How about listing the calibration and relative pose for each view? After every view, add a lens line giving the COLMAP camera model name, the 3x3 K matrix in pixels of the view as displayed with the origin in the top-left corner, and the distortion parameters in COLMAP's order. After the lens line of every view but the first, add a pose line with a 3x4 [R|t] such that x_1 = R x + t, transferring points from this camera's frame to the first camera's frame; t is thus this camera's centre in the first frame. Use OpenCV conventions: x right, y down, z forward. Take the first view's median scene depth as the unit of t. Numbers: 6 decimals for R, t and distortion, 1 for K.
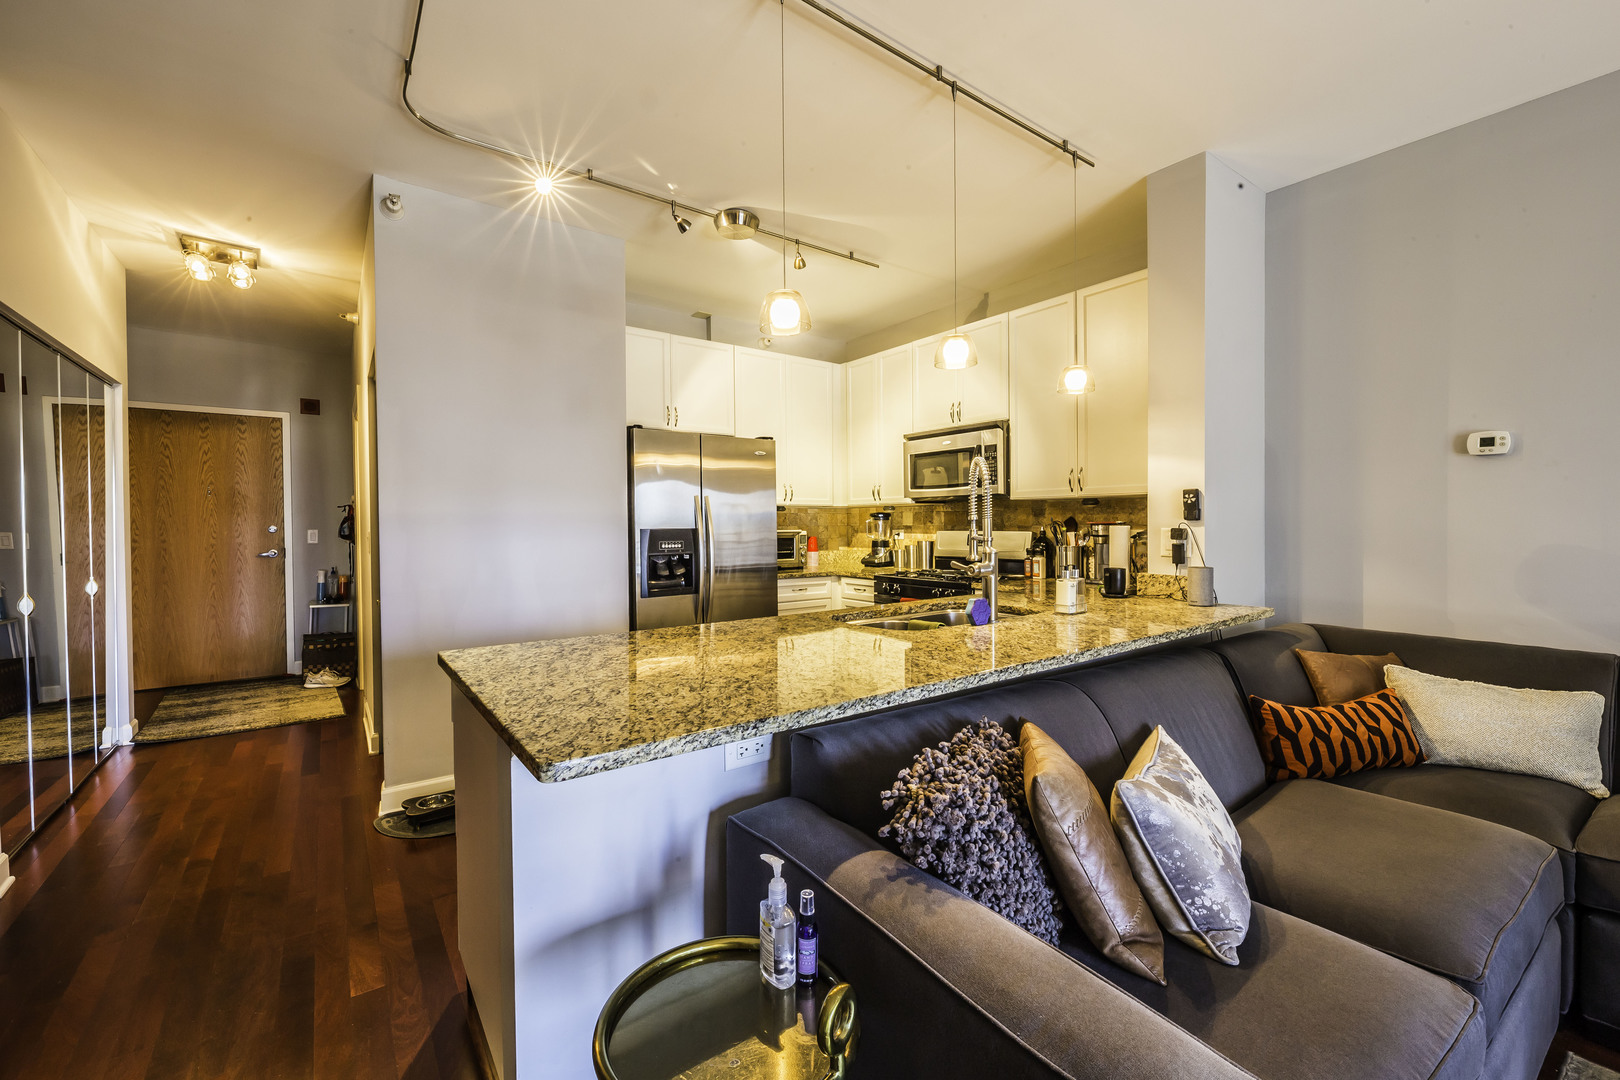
lens RADIAL K [[659.2, 0, 810.9], [0, 659.2, 533.0], [0, 0, 1]] dist [-0.000208, -0.003047]
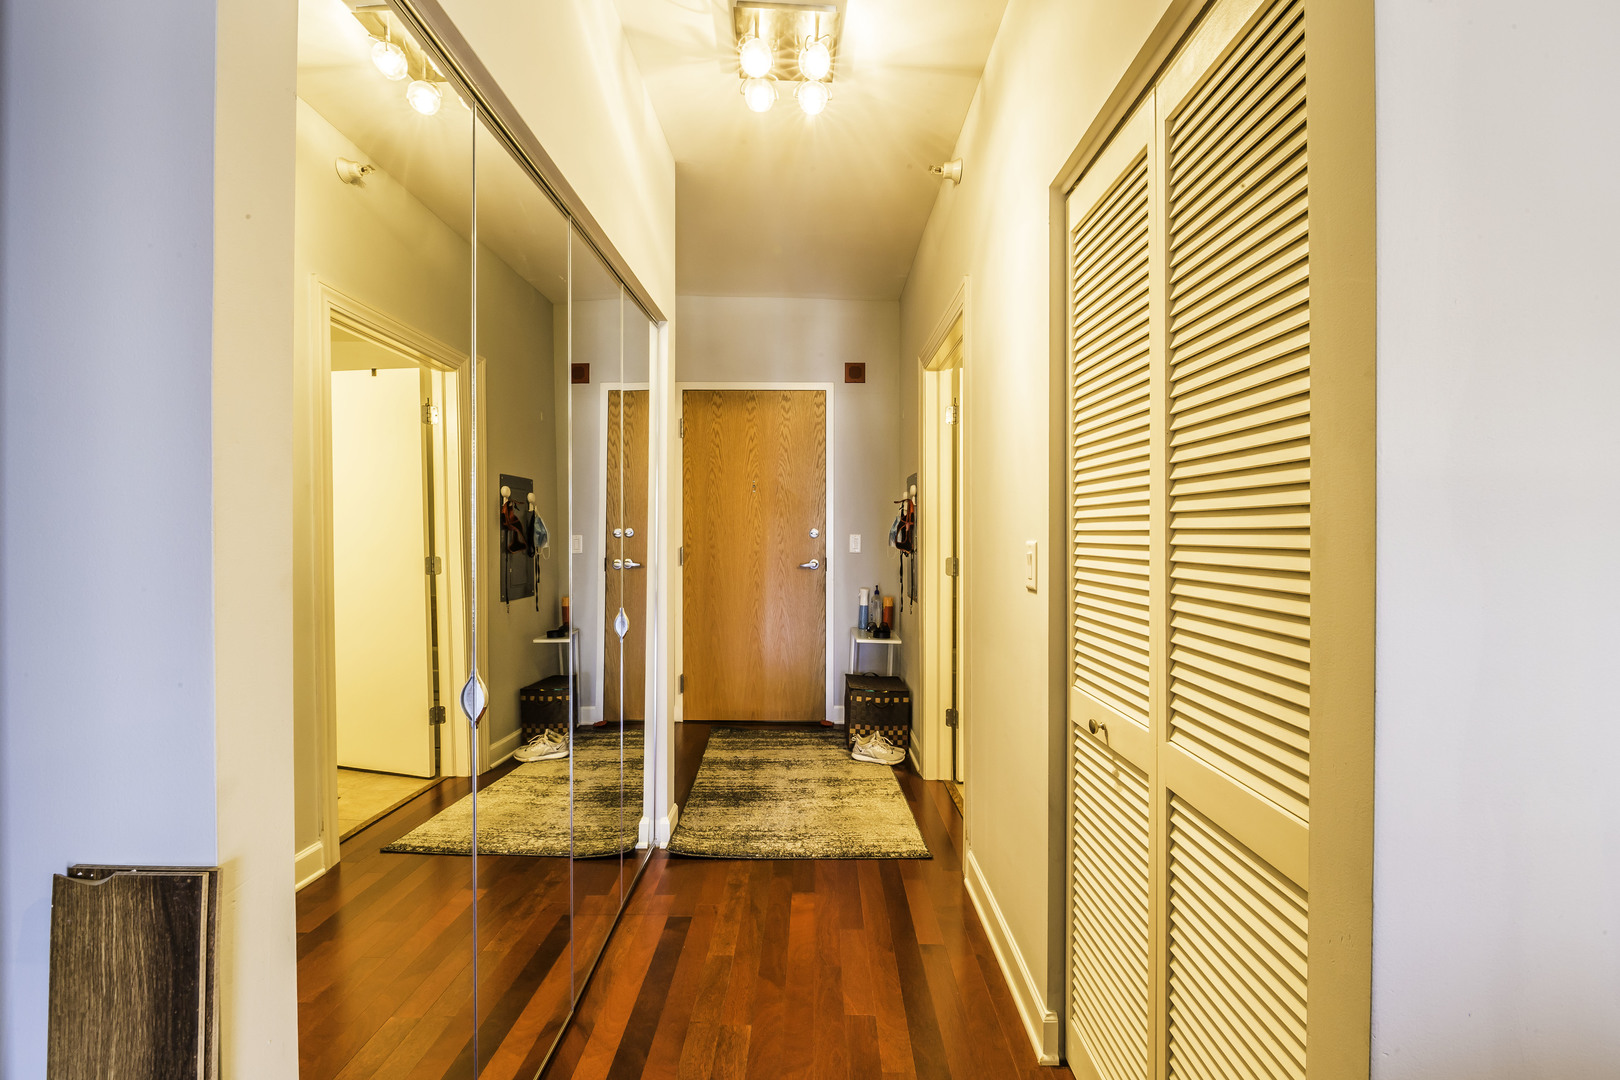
lens RADIAL K [[659.2, 0, 810.9], [0, 659.2, 533.0], [0, 0, 1]] dist [-0.000208, -0.003047]
pose [[0.802743, 0.010720, -0.596228, -0.671603], [-0.015858, 0.999869, -0.003373, -0.006490], [0.596114, 0.012163, 0.802808, 0.700063]]
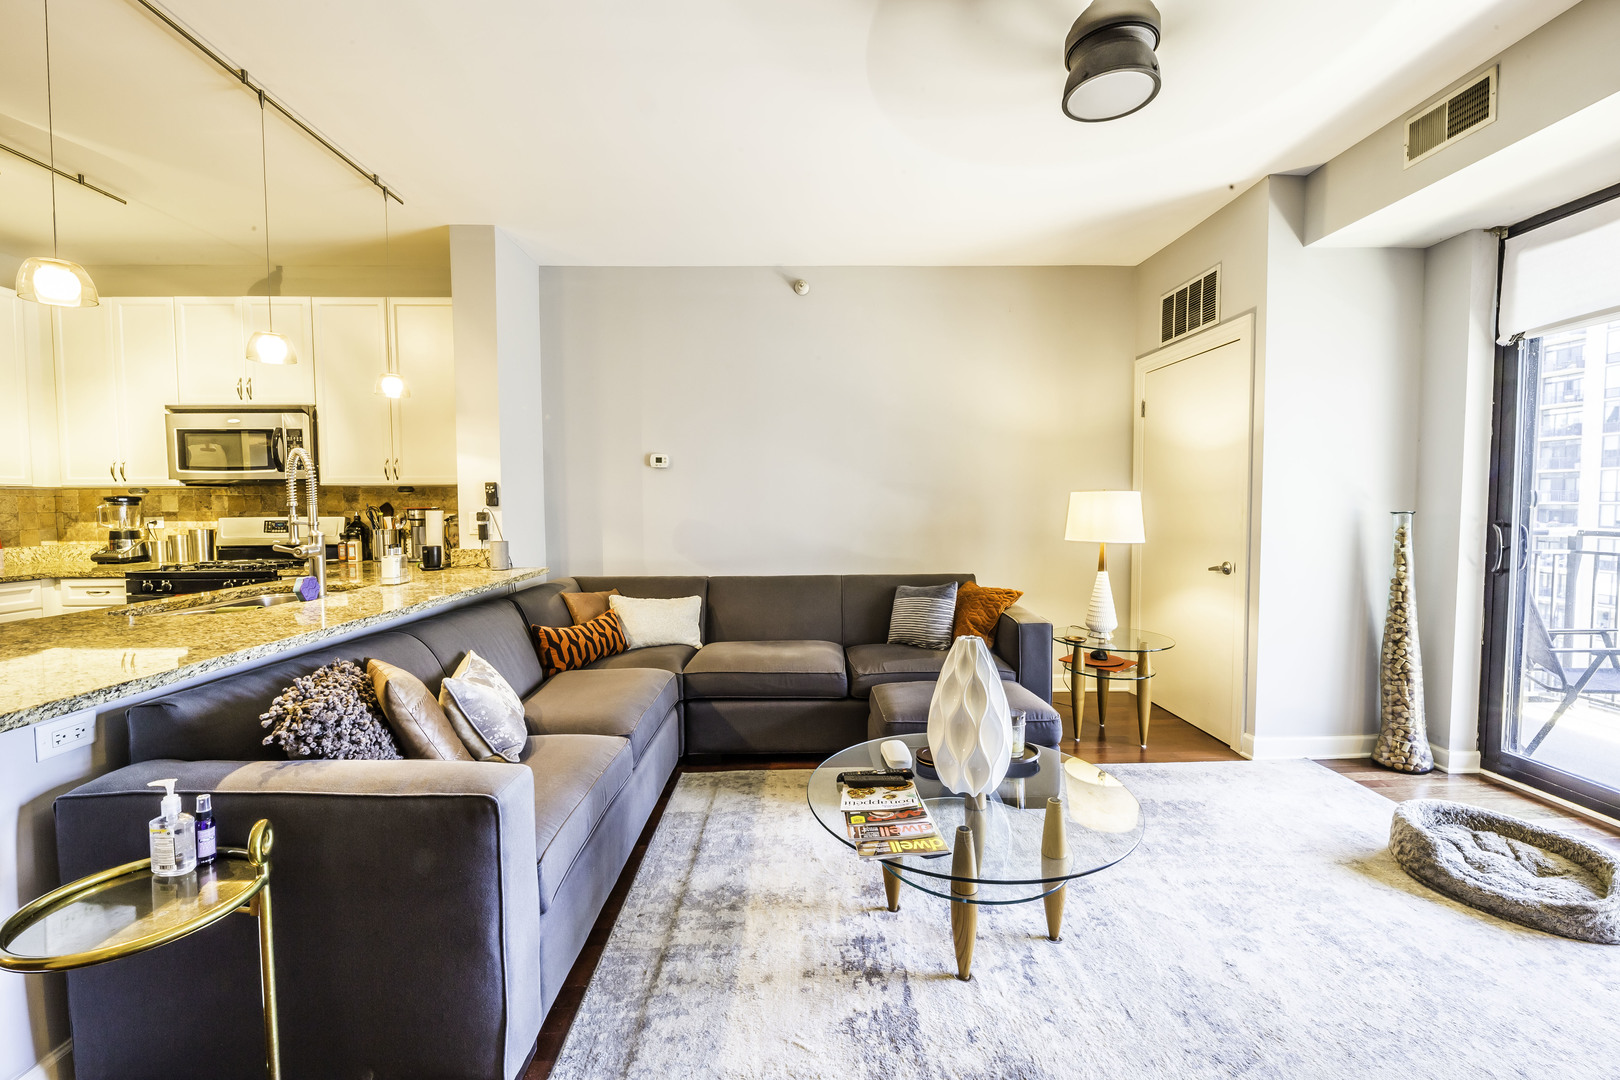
lens RADIAL K [[650.8, 0, 810.8], [0, 650.8, 531.7], [0, 0, 1]] dist [-0.000820, -0.002927]
pose [[0.566139, -0.033240, 0.823639, -0.123454], [0.014536, 0.999434, 0.030343, 0.001321], [-0.824181, -0.005206, 0.566302, -0.241049]]
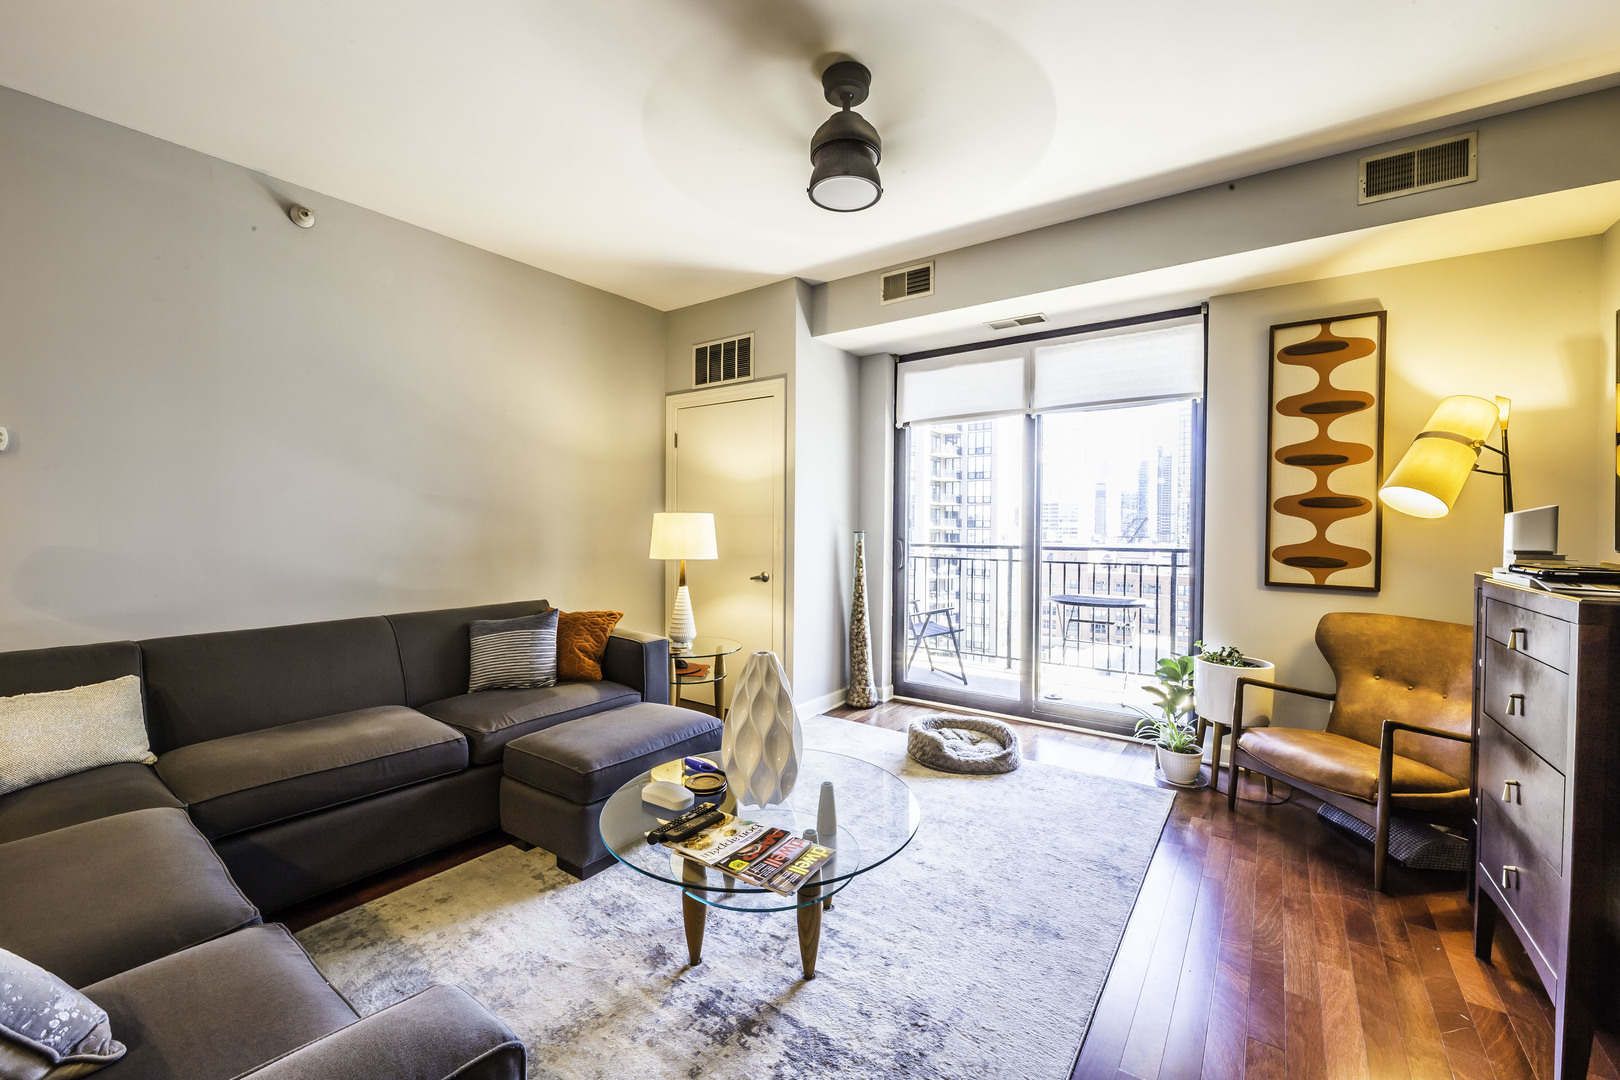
lens RADIAL K [[650.8, 0, 810.8], [0, 650.8, 531.7], [0, 0, 1]] dist [-0.000820, -0.002927]
pose [[-0.313267, -0.007030, 0.949639, -0.154751], [0.010634, 0.999884, 0.010910, -0.002684], [-0.949605, 0.013517, -0.313156, 0.159938]]
